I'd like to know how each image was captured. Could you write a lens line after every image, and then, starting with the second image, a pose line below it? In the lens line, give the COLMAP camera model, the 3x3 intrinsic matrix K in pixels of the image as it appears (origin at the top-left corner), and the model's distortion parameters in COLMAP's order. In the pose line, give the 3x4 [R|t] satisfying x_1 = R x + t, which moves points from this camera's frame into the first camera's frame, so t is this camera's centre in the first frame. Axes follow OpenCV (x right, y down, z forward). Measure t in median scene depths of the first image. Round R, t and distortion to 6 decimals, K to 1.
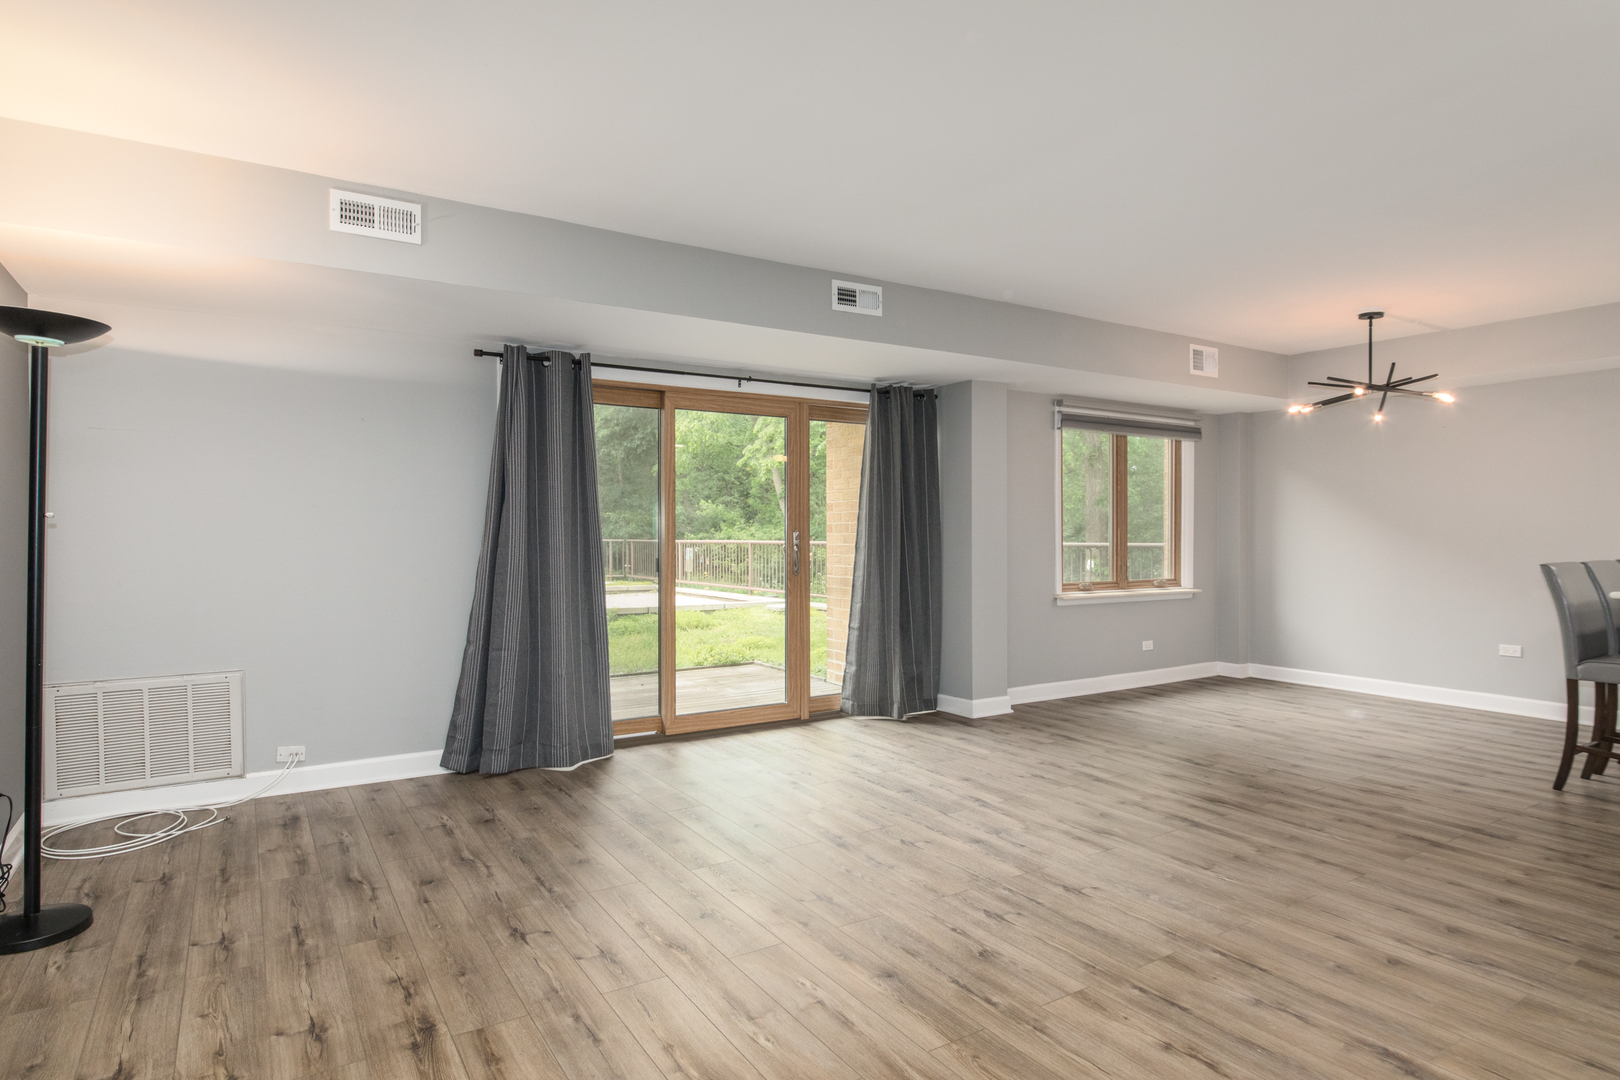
lens RADIAL K [[885.3, 0, 824.4], [0, 885.3, 544.8], [0, 0, 1]] dist [-0.007750, -0.001683]
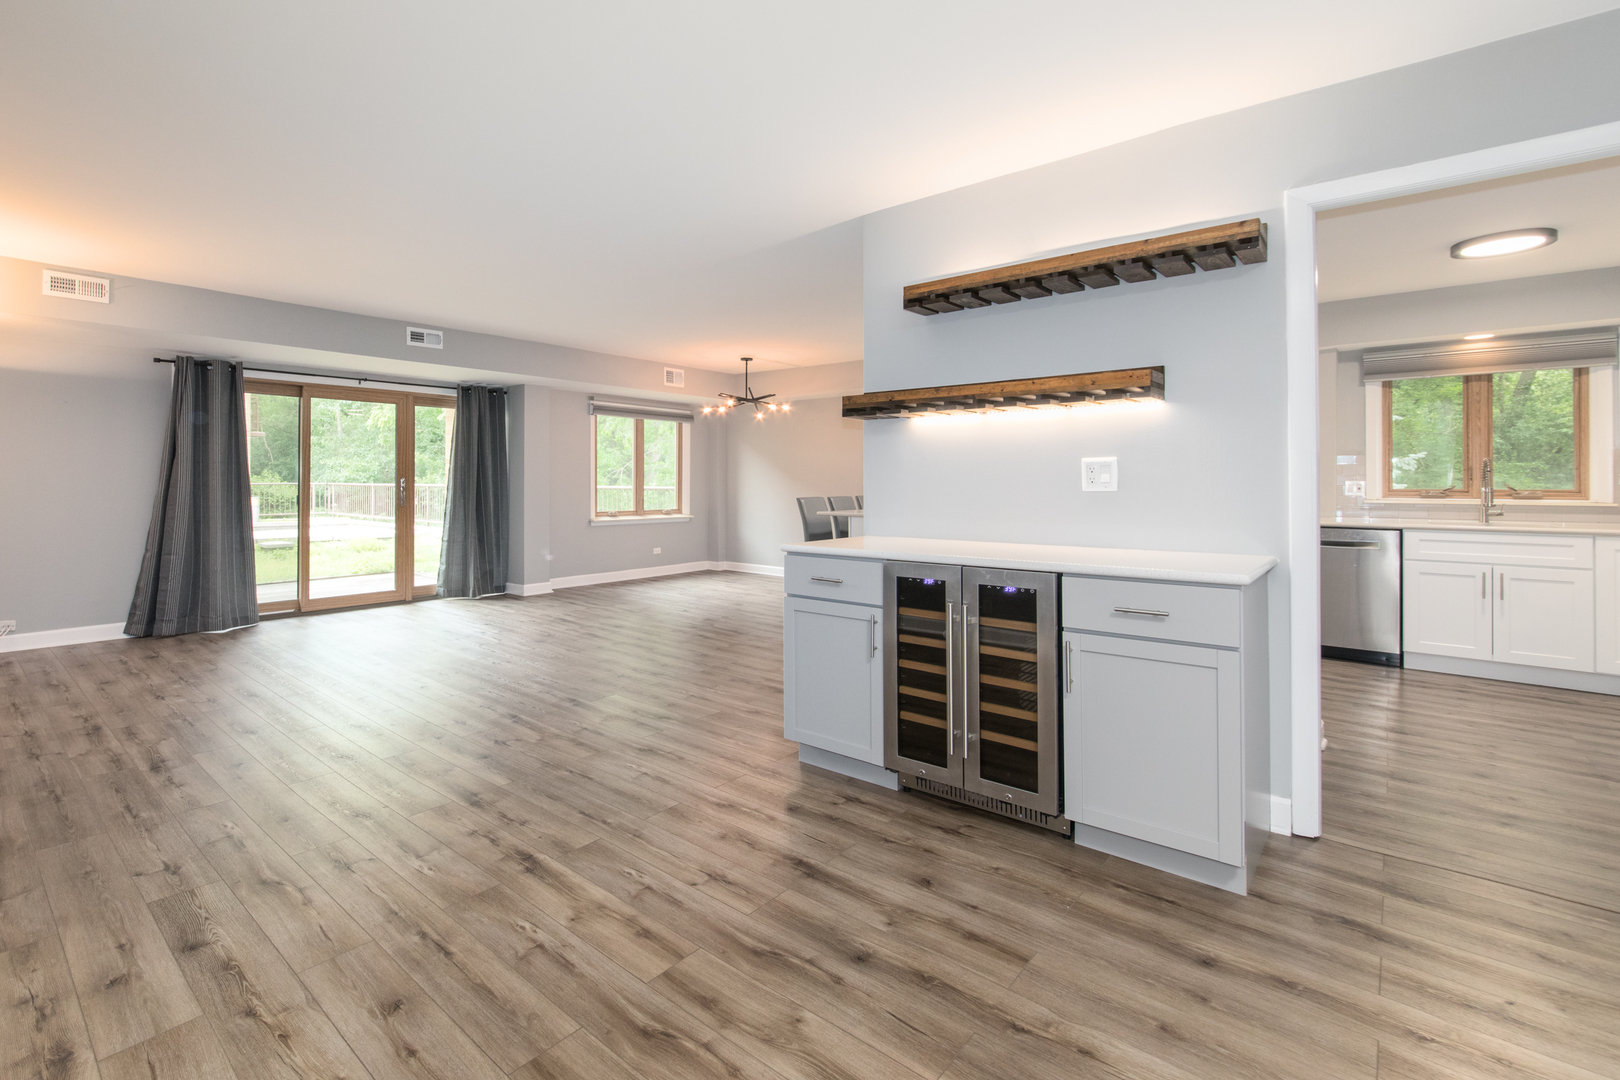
lens RADIAL K [[720.0, 0, 724.2], [0, 720.0, 475.7], [0, 0, 1]] dist [0.002380, -0.003065]
pose [[0.965923, 0.008073, 0.258704, 0.198411], [-0.003595, 0.999836, -0.017777, 0.001277], [-0.258805, 0.016242, 0.965793, -0.381561]]
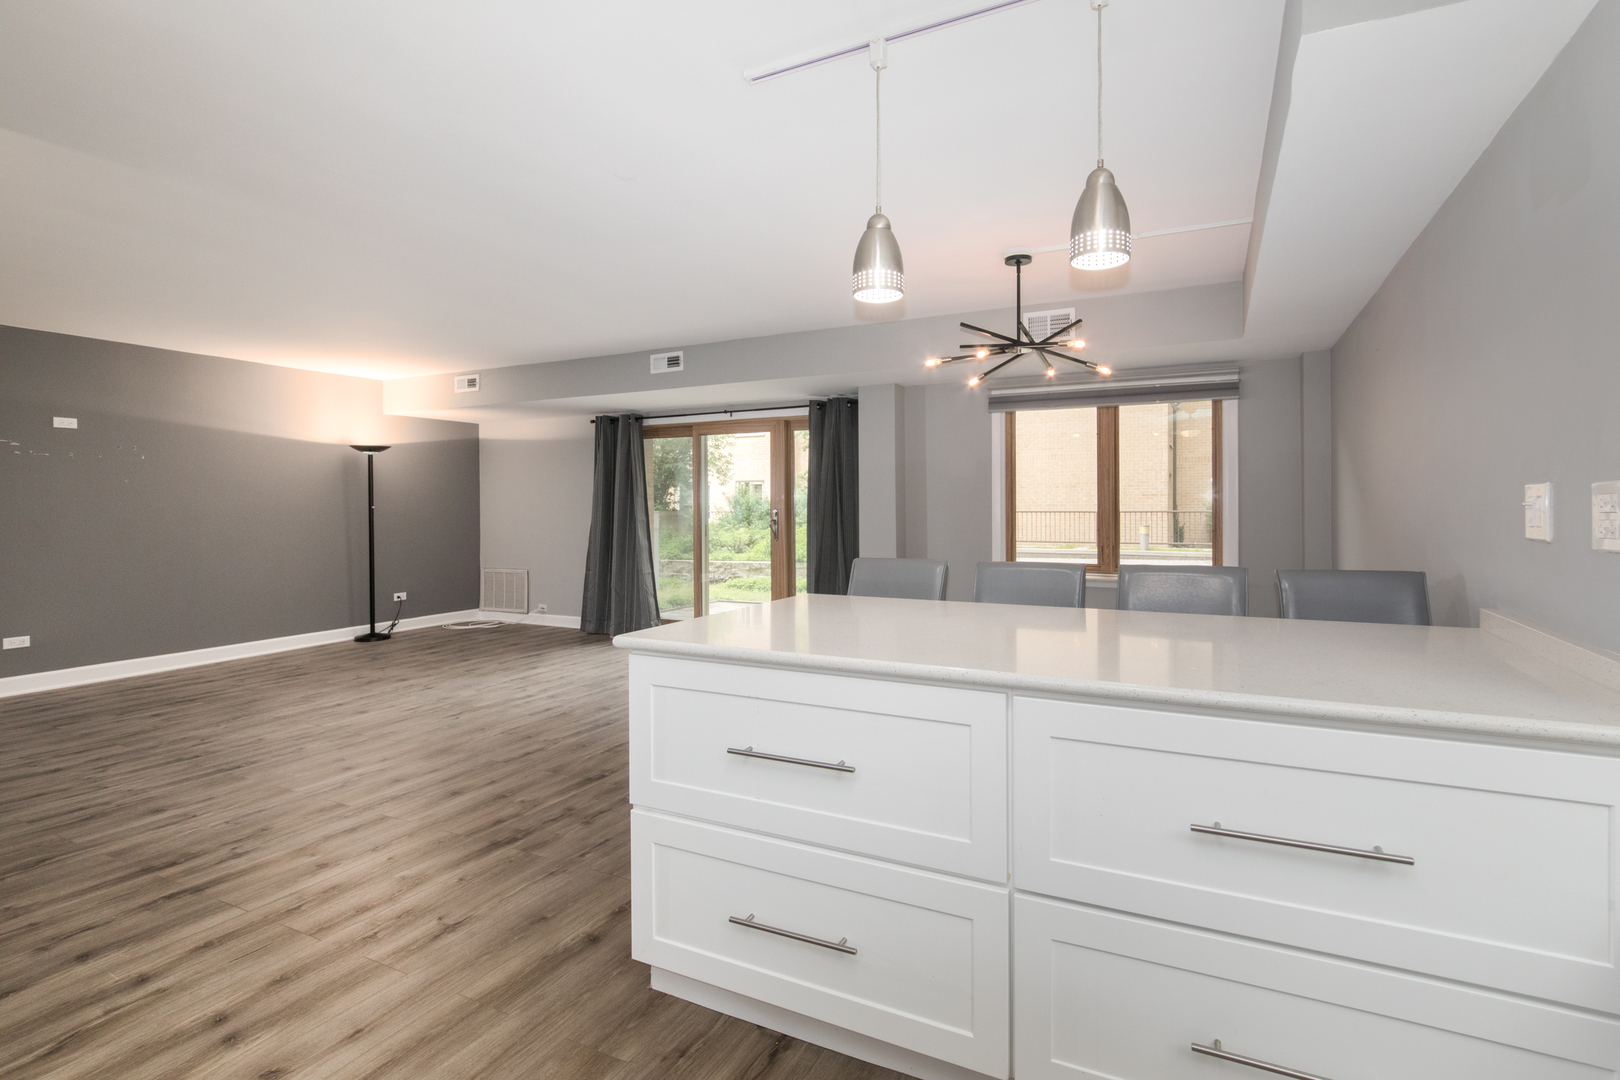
lens RADIAL K [[723.9, 0, 835.7], [0, 723.9, 507.4], [0, 0, 1]] dist [0.000029, -0.000927]
pose [[0.544705, 0.000788, -0.838627, 1.087901], [-0.009631, 0.999939, -0.005316, -0.015364], [0.838572, 0.010973, 0.544680, 0.478944]]
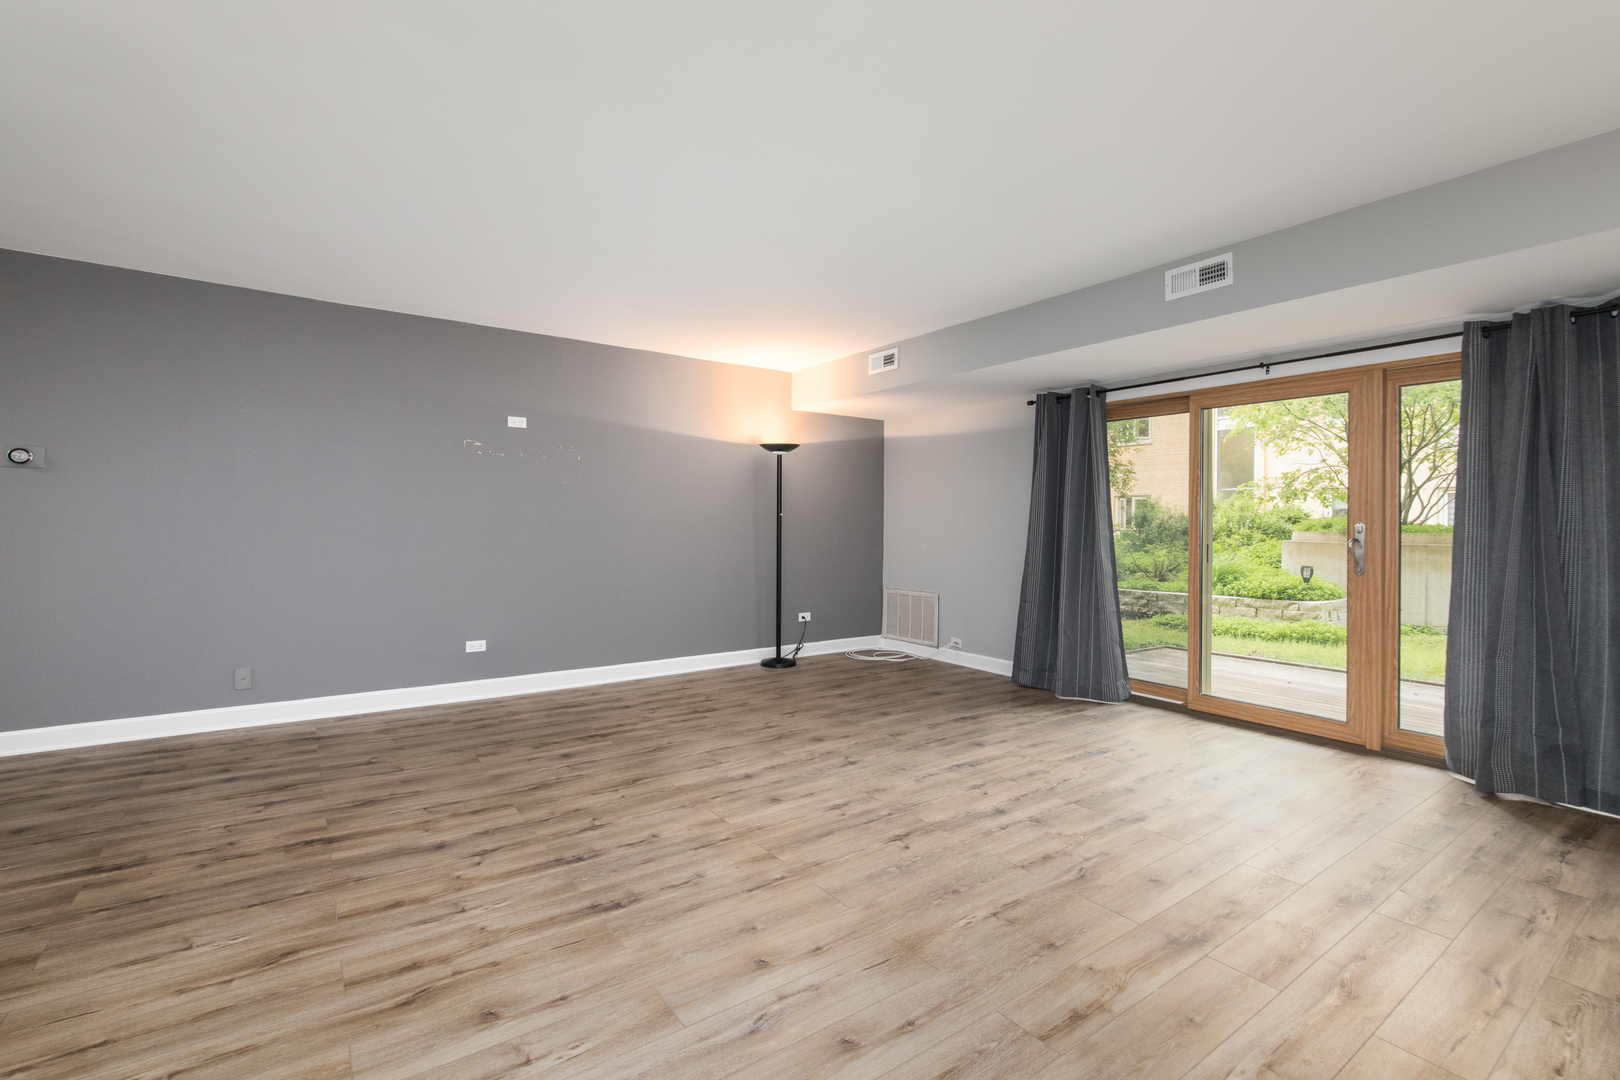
lens RADIAL K [[723.9, 0, 807.6], [0, 723.9, 505.9], [0, 0, 1]] dist [0.000029, -0.000927]
pose [[0.059653, -0.021858, -0.997980, 0.676790], [-0.024103, 0.999437, -0.023330, -0.002462], [0.997928, 0.025446, 0.059092, 0.463598]]
